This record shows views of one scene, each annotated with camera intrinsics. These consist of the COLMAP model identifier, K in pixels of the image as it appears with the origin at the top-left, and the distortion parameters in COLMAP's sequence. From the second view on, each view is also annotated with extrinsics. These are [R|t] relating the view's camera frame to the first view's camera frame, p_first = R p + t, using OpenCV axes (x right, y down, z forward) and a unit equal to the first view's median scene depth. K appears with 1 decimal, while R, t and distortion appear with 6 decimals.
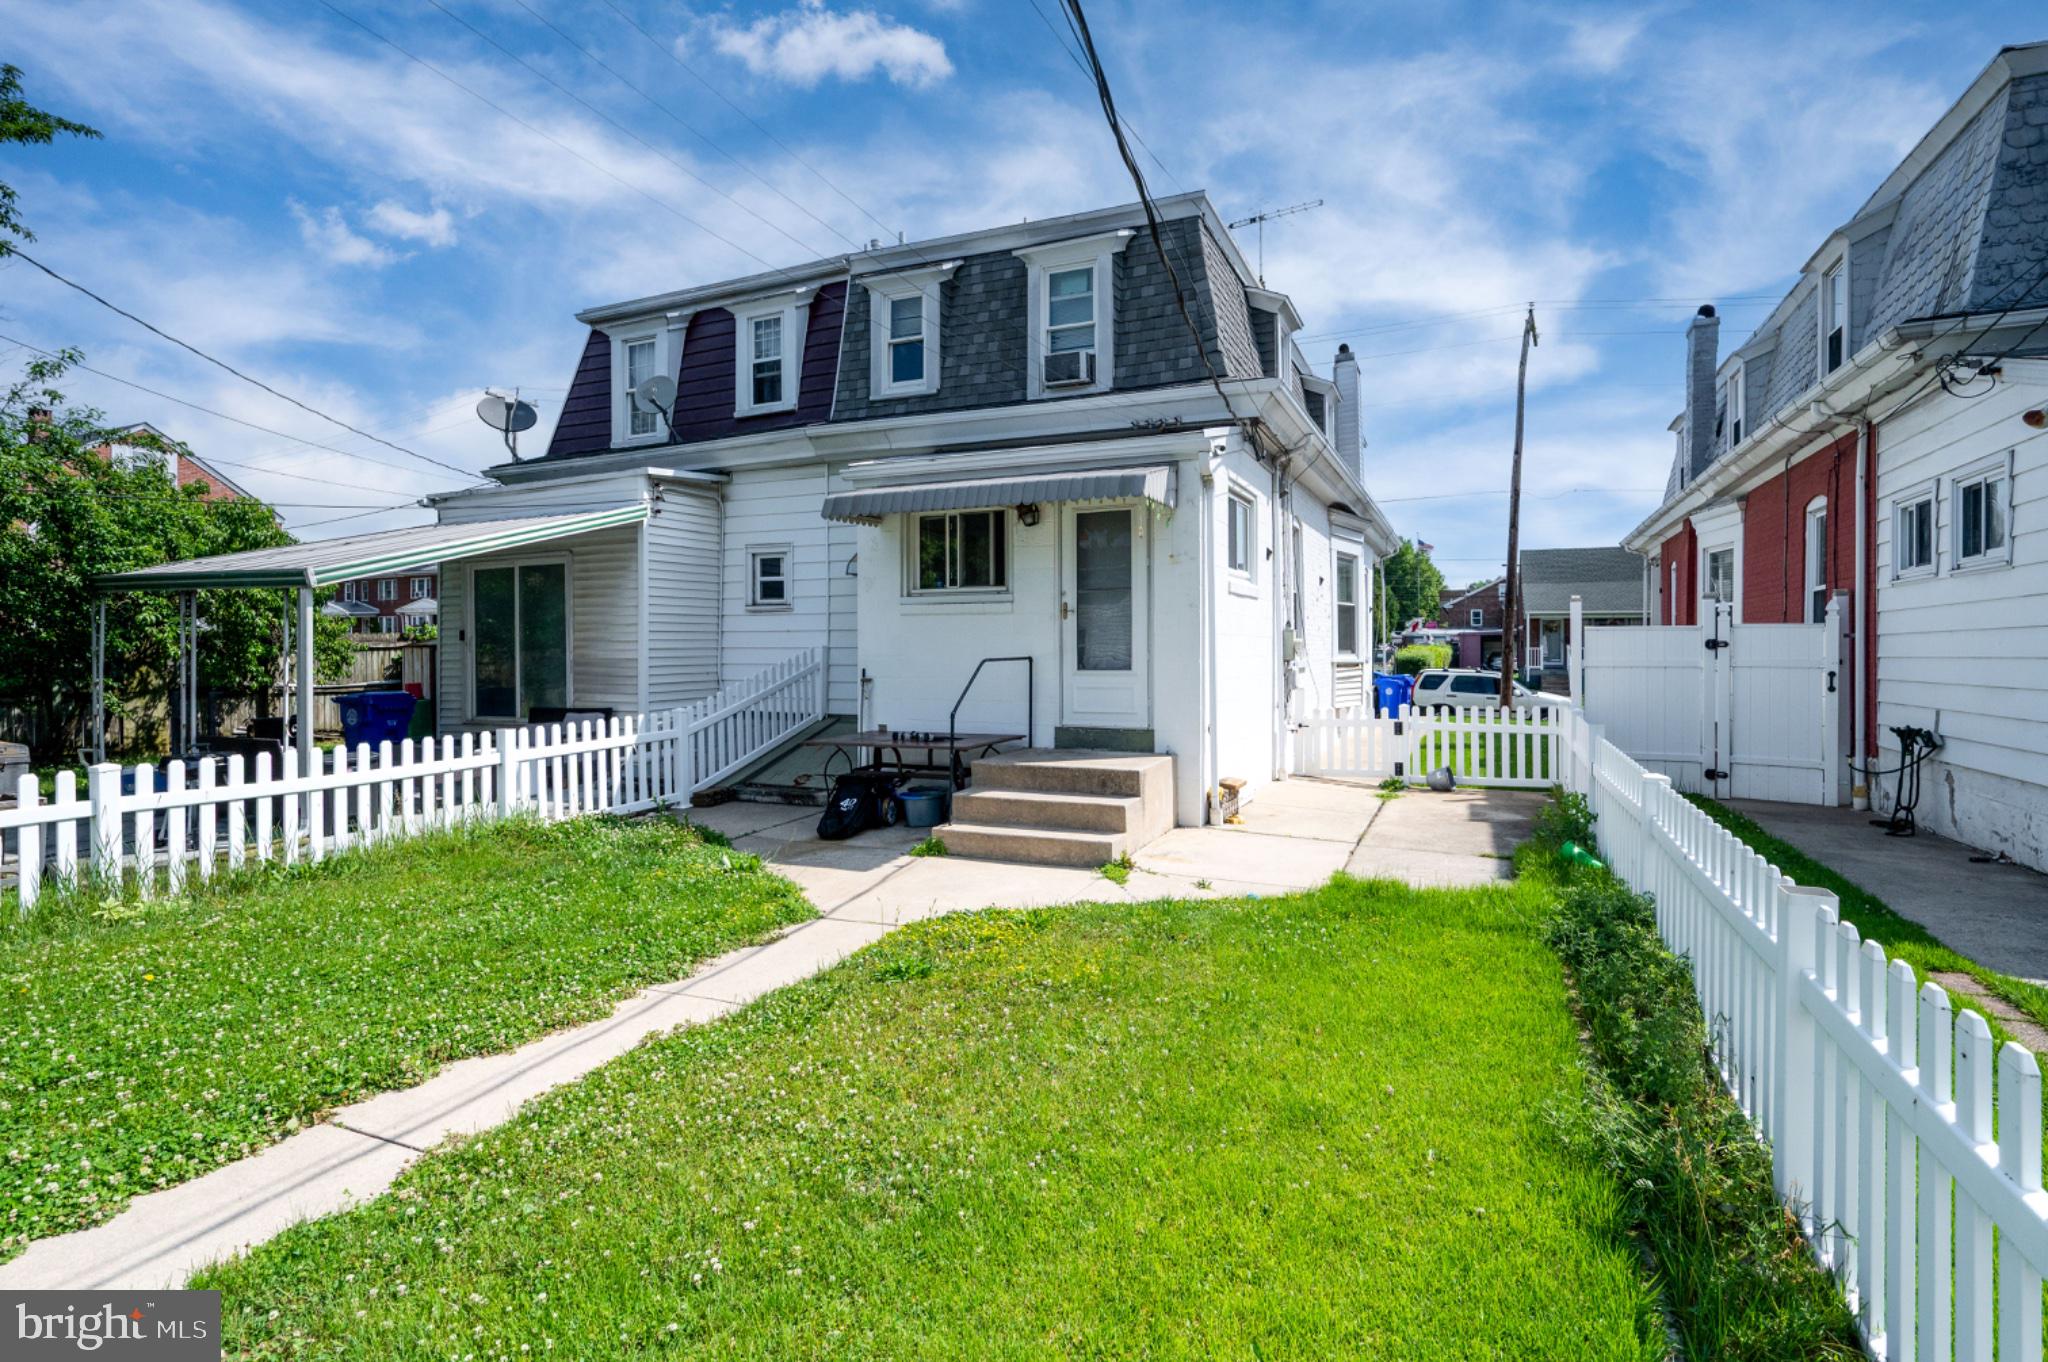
lens RADIAL K [[993.7, 0, 1025.5], [0, 993.7, 665.2], [0, 0, 1]] dist [-0.009456, 0.002042]
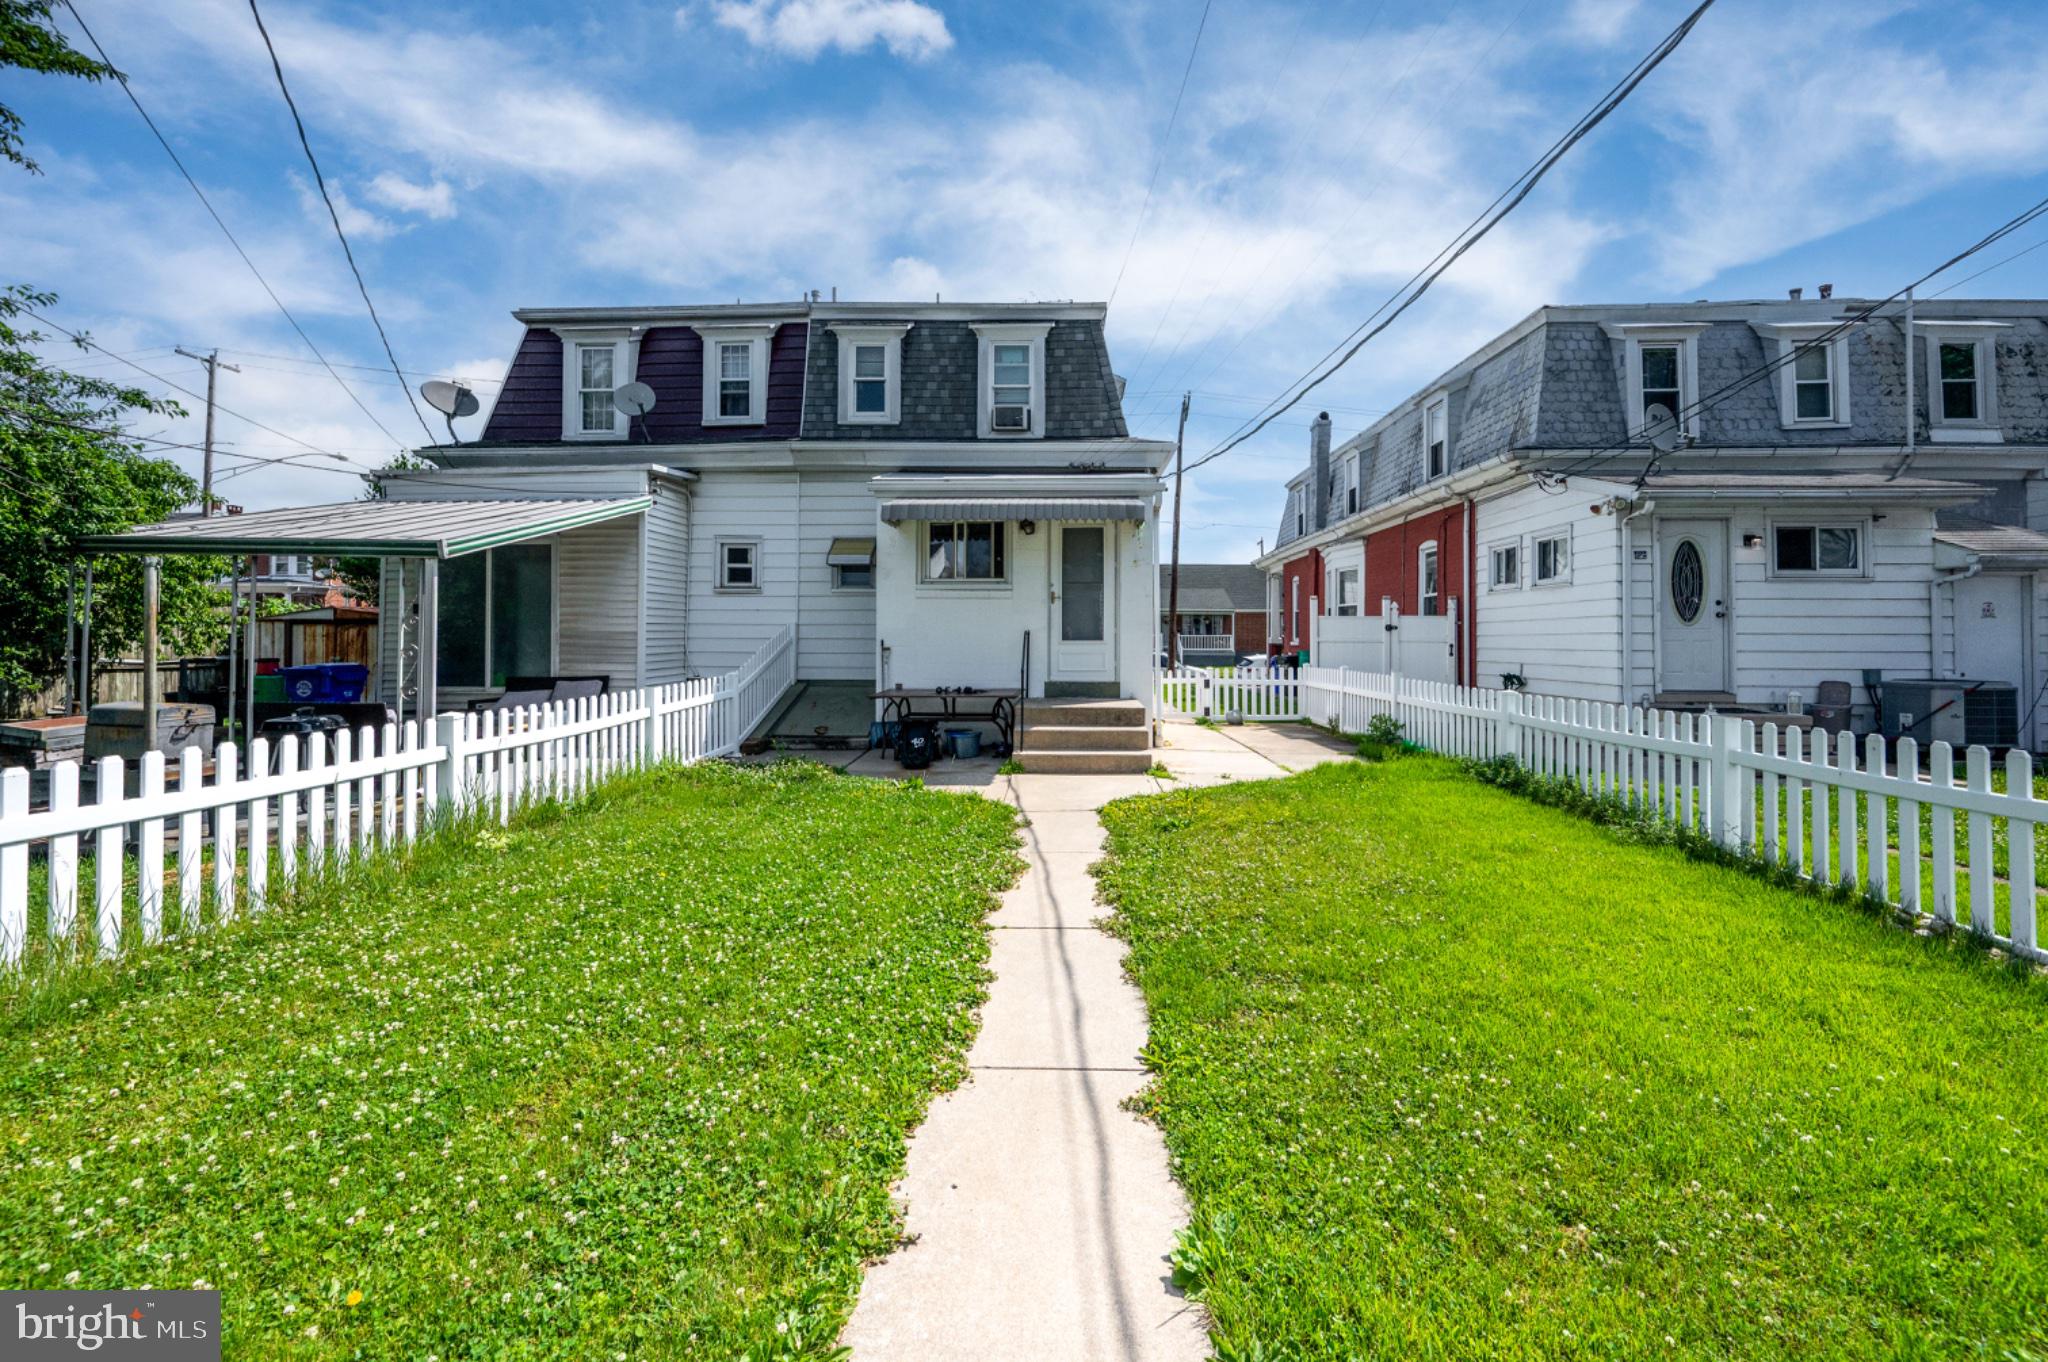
lens RADIAL K [[852.9, 0, 1012.5], [0, 852.9, 639.7], [0, 0, 1]] dist [-0.010886, -0.000239]
pose [[0.925535, 0.005549, 0.378622, -0.366898], [-0.000014, 0.999893, -0.014619, 0.016816], [-0.378663, 0.013525, 0.925436, -0.059350]]
